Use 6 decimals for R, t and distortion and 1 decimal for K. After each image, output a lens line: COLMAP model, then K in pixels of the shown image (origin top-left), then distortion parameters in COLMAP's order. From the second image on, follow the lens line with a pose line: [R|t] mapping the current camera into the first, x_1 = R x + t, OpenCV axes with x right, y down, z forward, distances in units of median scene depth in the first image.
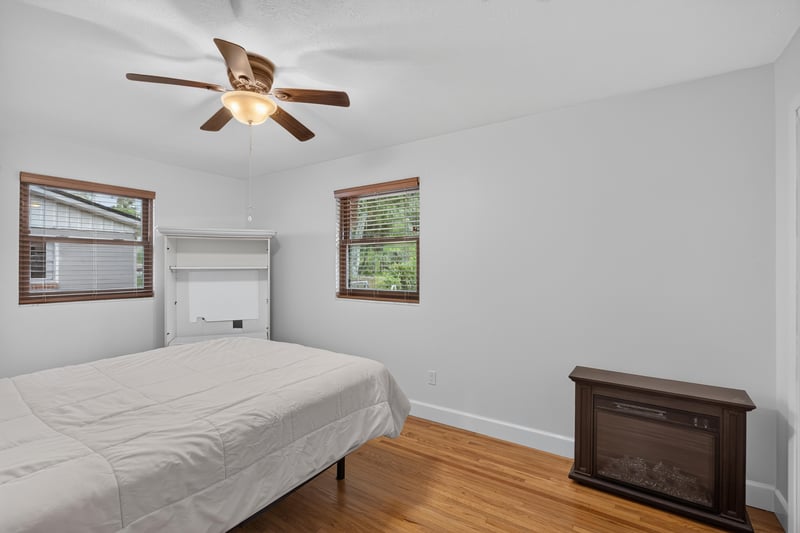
lens RADIAL K [[357.1, 0, 400.0], [0, 357.1, 266.5], [0, 0, 1]] dist [-0.035352, 0.021119]
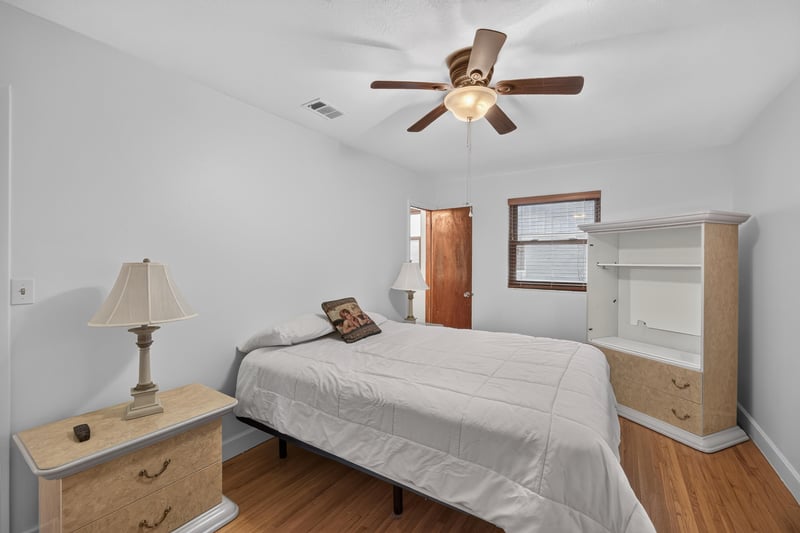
lens RADIAL K [[366.5, 0, 449.6], [0, 366.5, 261.8], [0, 0, 1]] dist [-0.033201, 0.023418]
pose [[0.021284, 0.003217, -0.999768, 0.573077], [-0.007135, 0.999970, 0.003066, -0.005355], [0.999748, 0.007068, 0.021307, 0.868876]]
